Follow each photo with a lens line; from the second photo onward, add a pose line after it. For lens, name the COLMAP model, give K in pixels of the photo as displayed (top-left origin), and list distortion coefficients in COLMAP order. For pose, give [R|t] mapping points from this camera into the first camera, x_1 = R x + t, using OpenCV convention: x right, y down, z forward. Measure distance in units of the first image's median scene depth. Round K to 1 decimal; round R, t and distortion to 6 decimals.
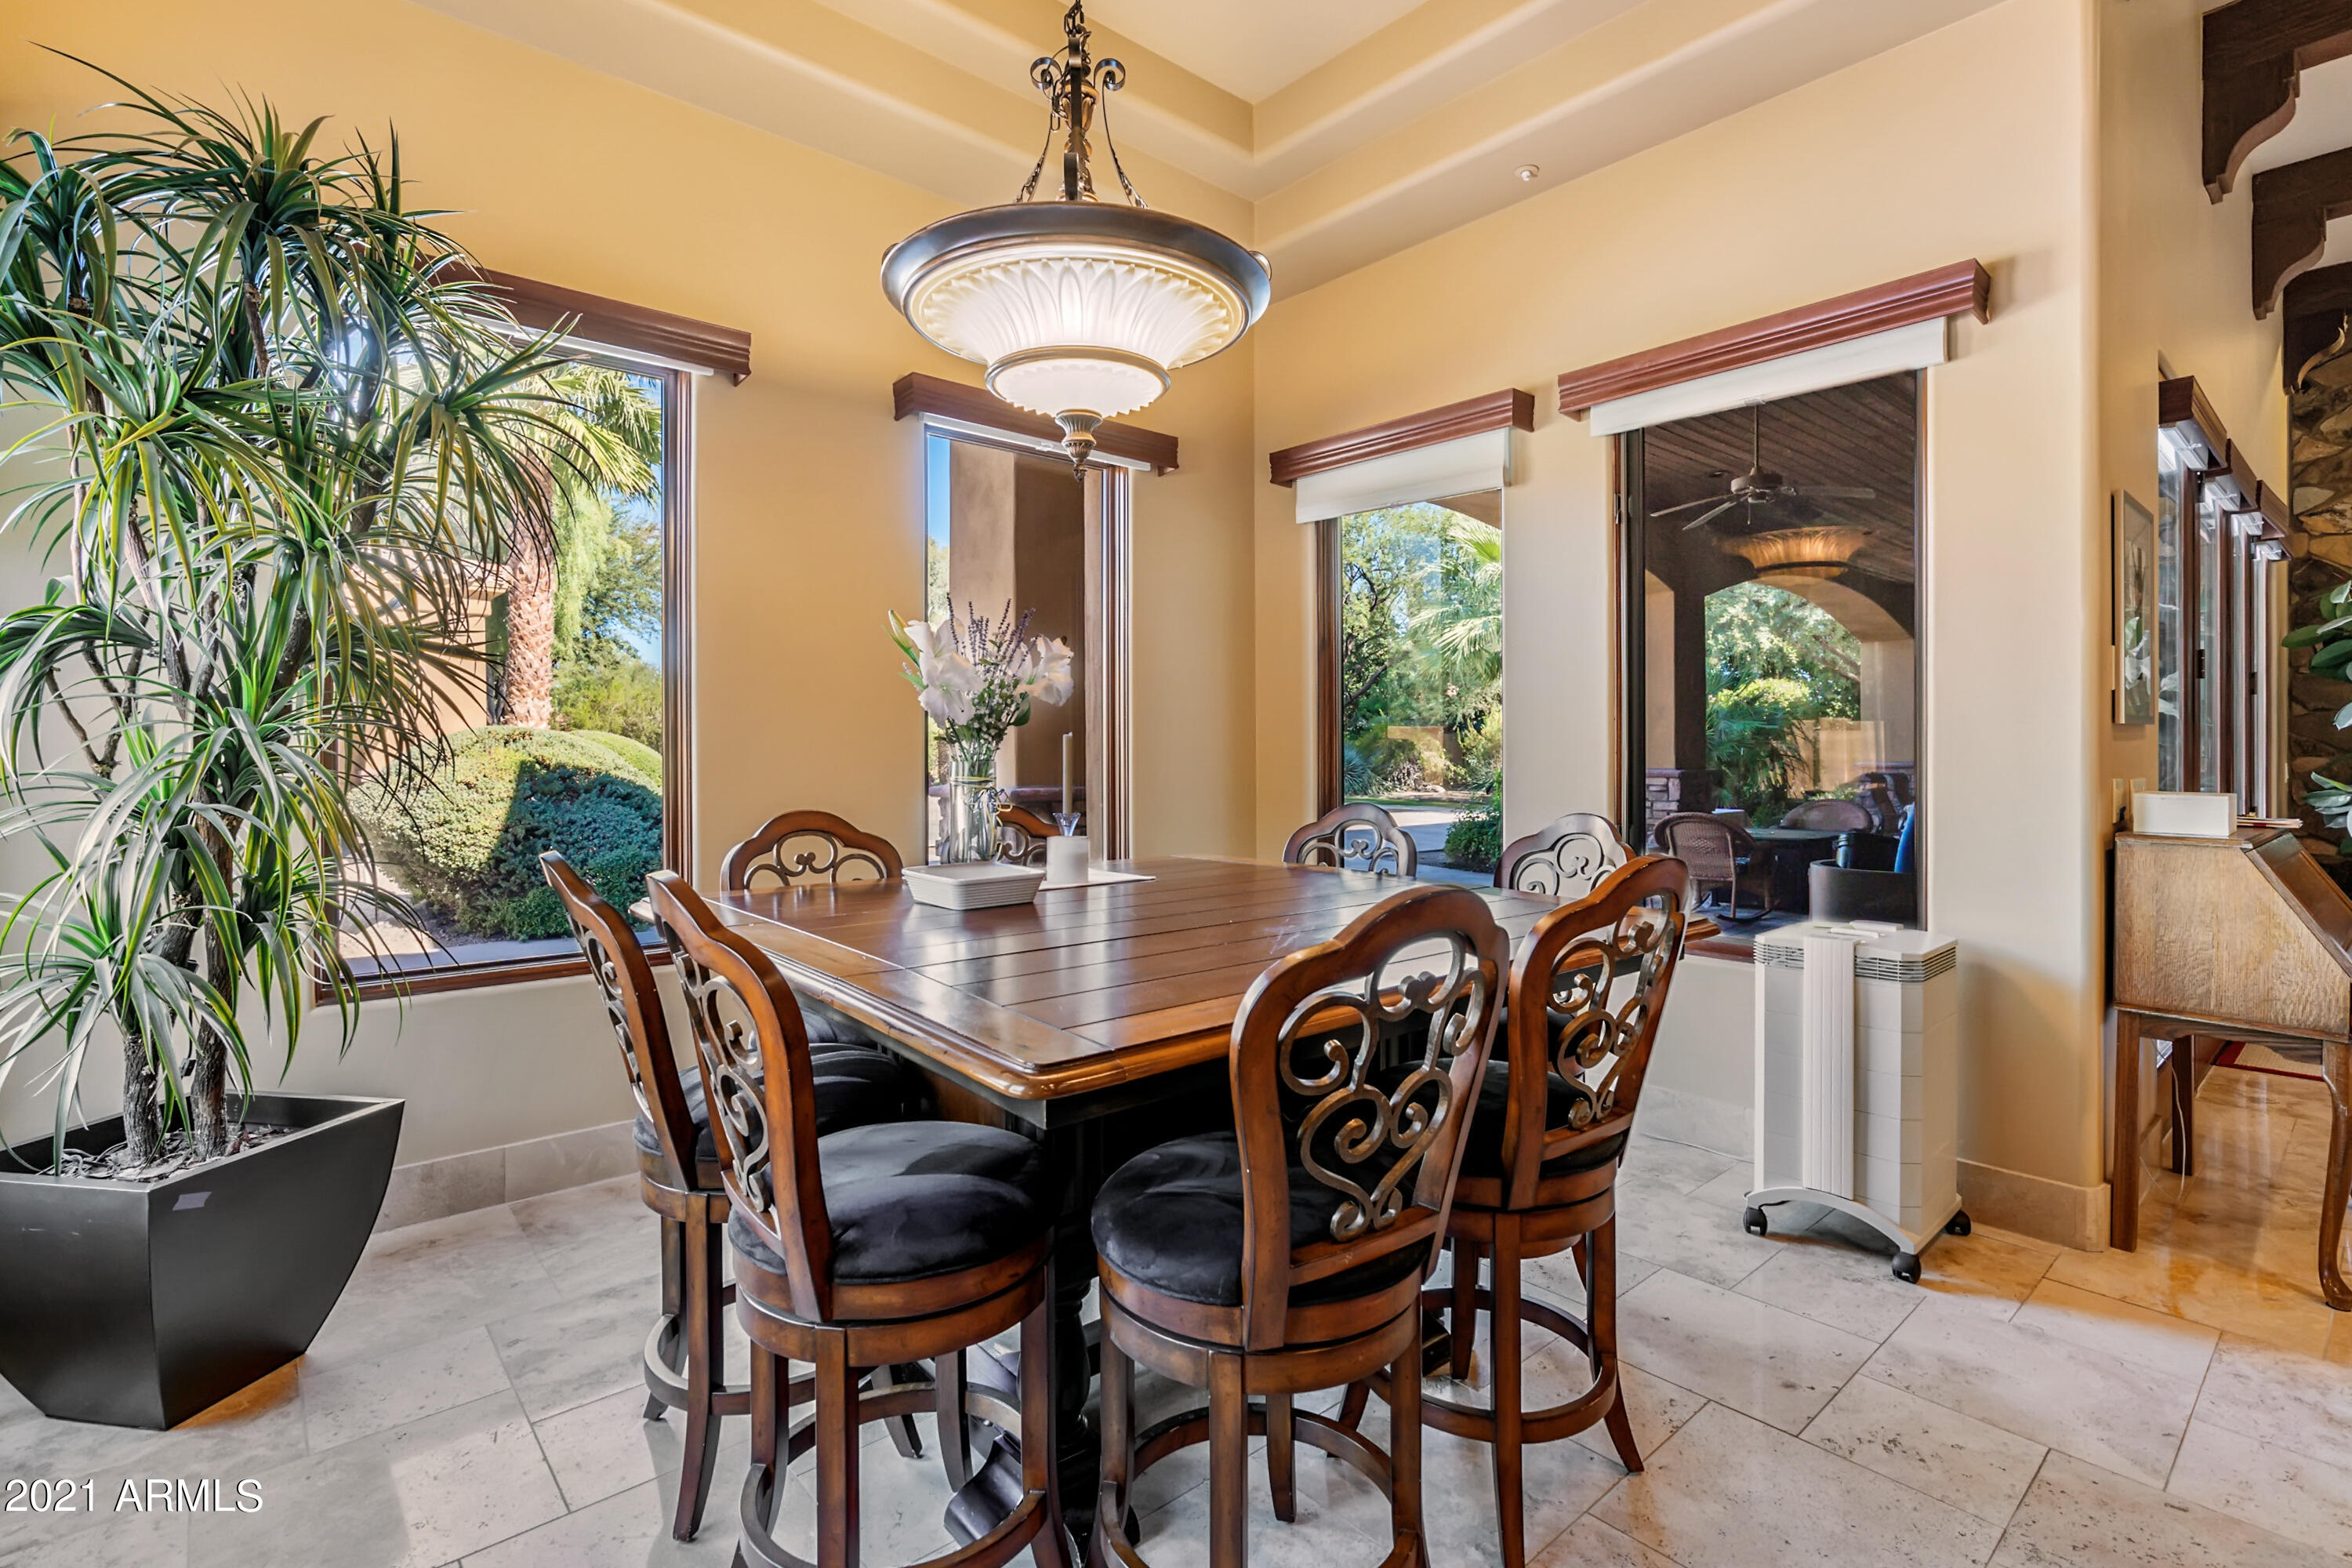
lens RADIAL K [[1079.3, 0, 1178.0], [0, 1079.3, 752.6], [0, 0, 1]] dist [-0.002111, 0.002227]
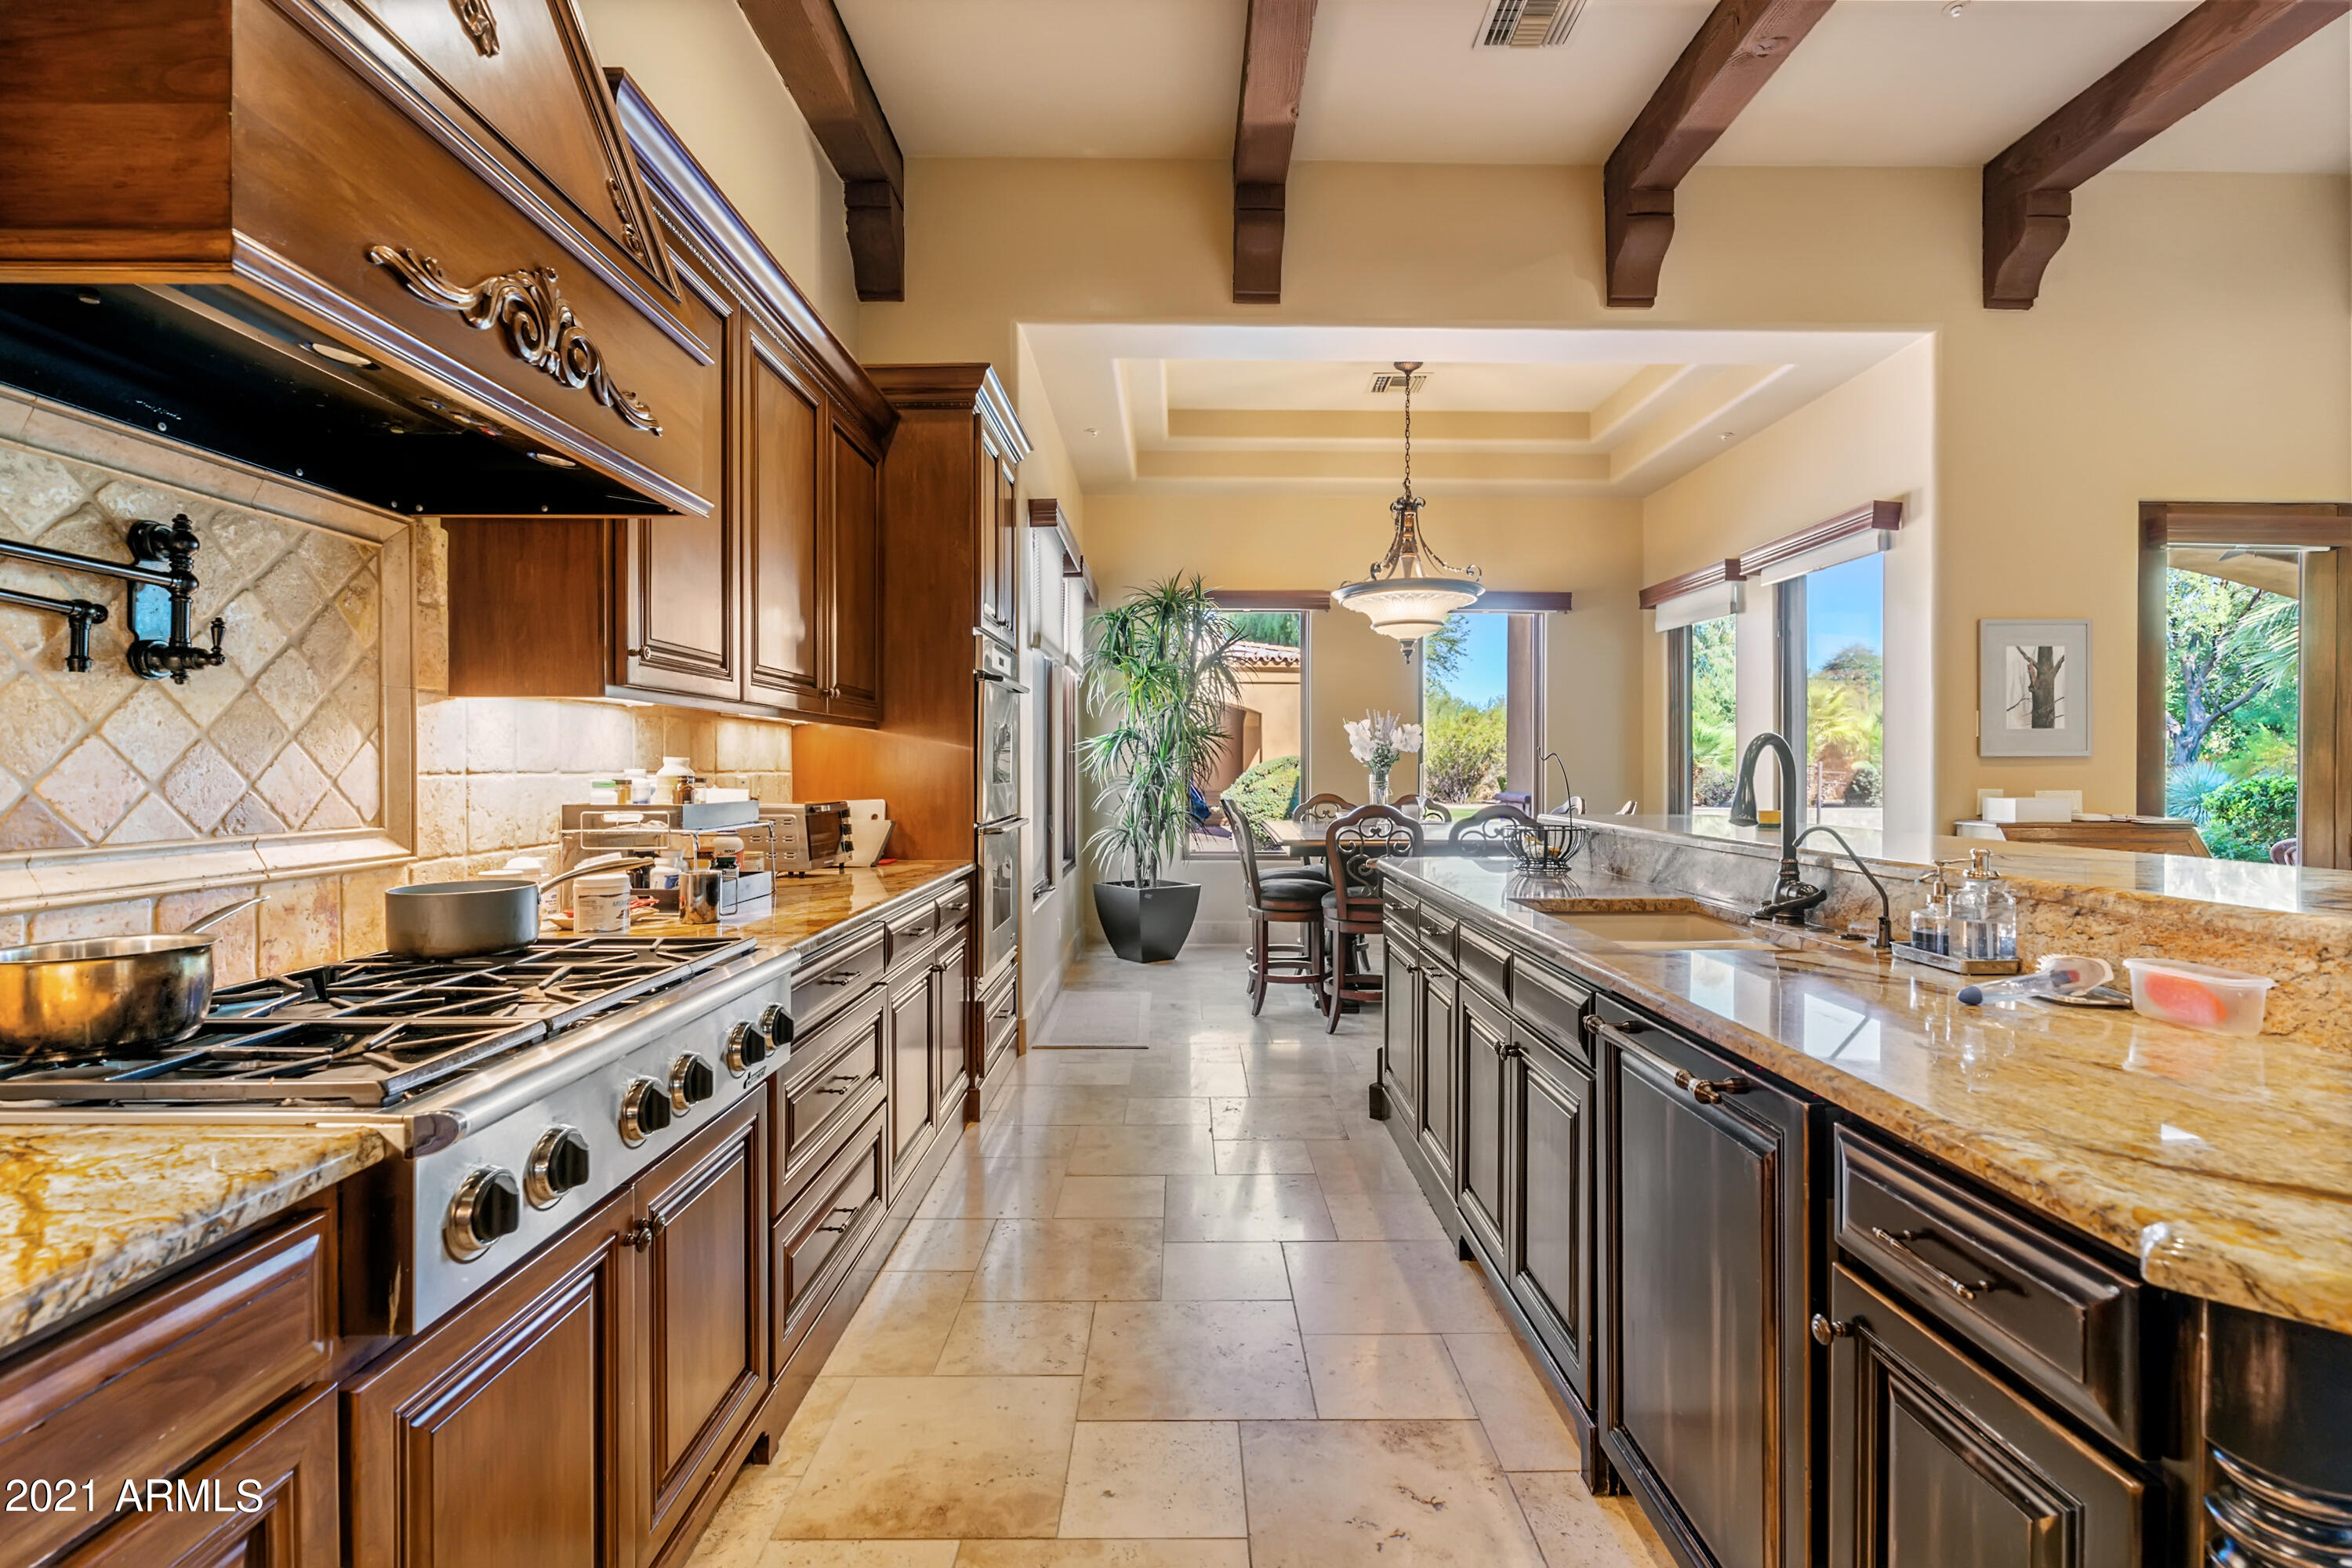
lens RADIAL K [[1079.3, 0, 1181.0], [0, 1079.3, 774.4], [0, 0, 1]] dist [-0.002111, 0.002227]
pose [[0.751242, 0.005438, -0.660004, 1.365967], [-0.005868, 0.999982, 0.001559, 0.005505], [0.660001, 0.002702, 0.751260, -1.447784]]
